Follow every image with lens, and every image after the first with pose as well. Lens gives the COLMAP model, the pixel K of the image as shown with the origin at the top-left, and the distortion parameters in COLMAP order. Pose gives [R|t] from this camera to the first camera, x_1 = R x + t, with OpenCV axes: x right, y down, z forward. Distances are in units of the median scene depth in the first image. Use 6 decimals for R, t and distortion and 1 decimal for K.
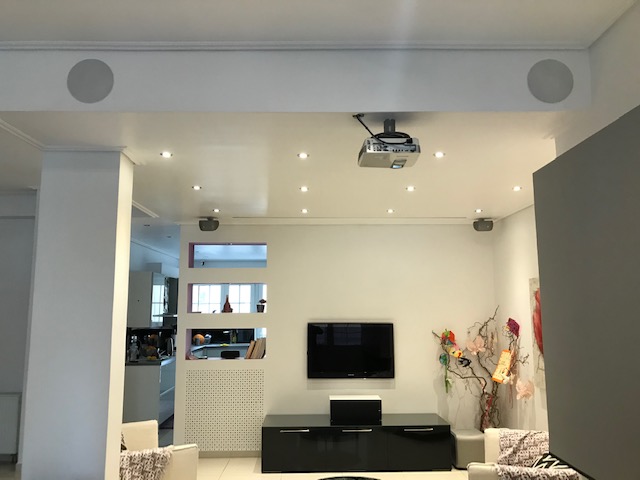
lens RADIAL K [[528.9, 0, 320.0], [0, 528.9, 240.0], [0, 0, 1]] dist [0.014575, -0.004673]
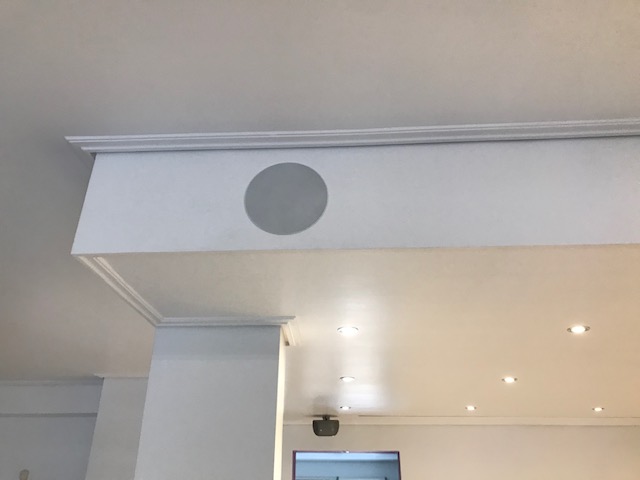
lens RADIAL K [[528.9, 0, 320.0], [0, 528.9, 240.0], [0, 0, 1]] dist [0.014575, -0.004673]
pose [[0.997544, -0.021099, -0.066793, -0.333248], [-0.001646, 0.946234, -0.323479, -0.072457], [0.070027, 0.322795, 0.943875, 0.457064]]
